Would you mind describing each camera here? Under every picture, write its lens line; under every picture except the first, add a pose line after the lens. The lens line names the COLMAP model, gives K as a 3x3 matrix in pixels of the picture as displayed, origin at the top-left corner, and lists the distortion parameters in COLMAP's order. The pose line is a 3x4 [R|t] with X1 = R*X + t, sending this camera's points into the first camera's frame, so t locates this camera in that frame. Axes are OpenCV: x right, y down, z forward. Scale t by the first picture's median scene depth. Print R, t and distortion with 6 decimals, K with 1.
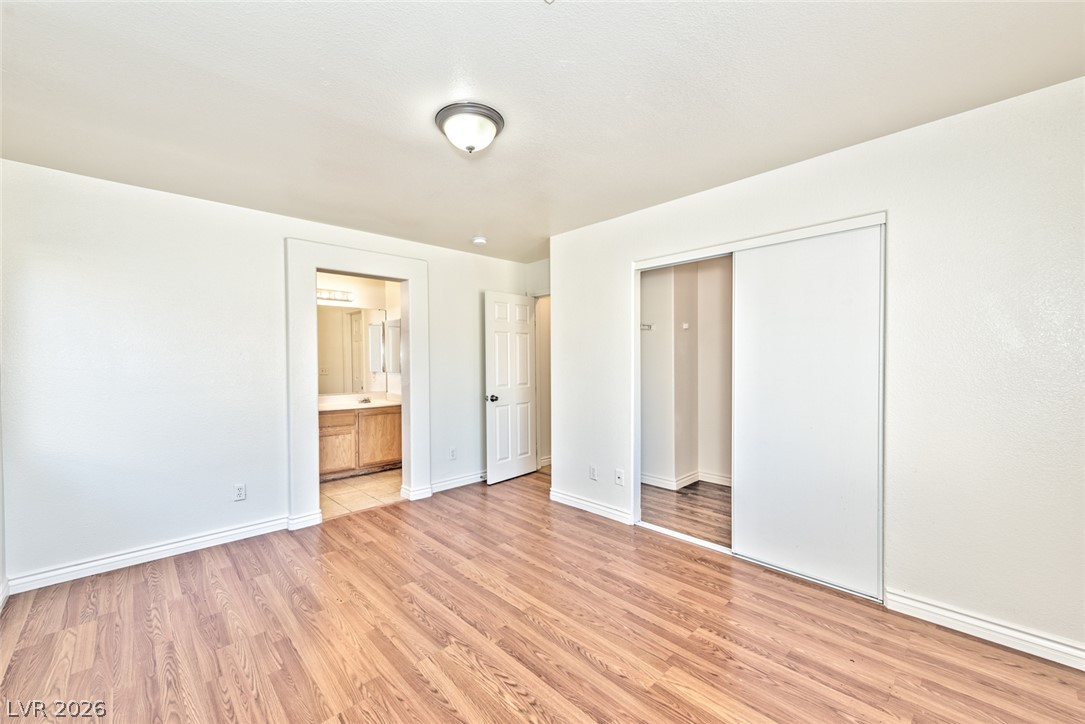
lens RADIAL K [[433.2, 0, 538.4], [0, 433.2, 364.3], [0, 0, 1]] dist [0.013047, -0.000154]
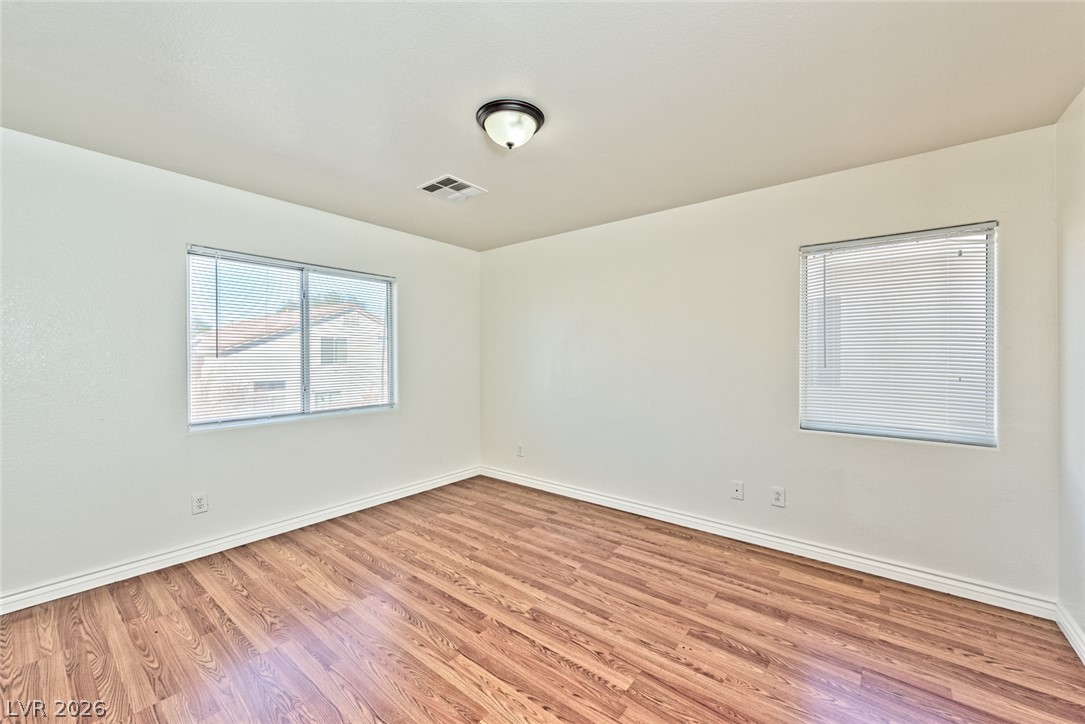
lens RADIAL K [[433.2, 0, 538.4], [0, 433.2, 364.3], [0, 0, 1]] dist [0.013047, -0.000154]
pose [[-0.993776, 0.010712, -0.110876, -0.108140], [0.007049, 0.999418, 0.033379, -0.020932], [0.111169, 0.032390, -0.993274, 1.989101]]
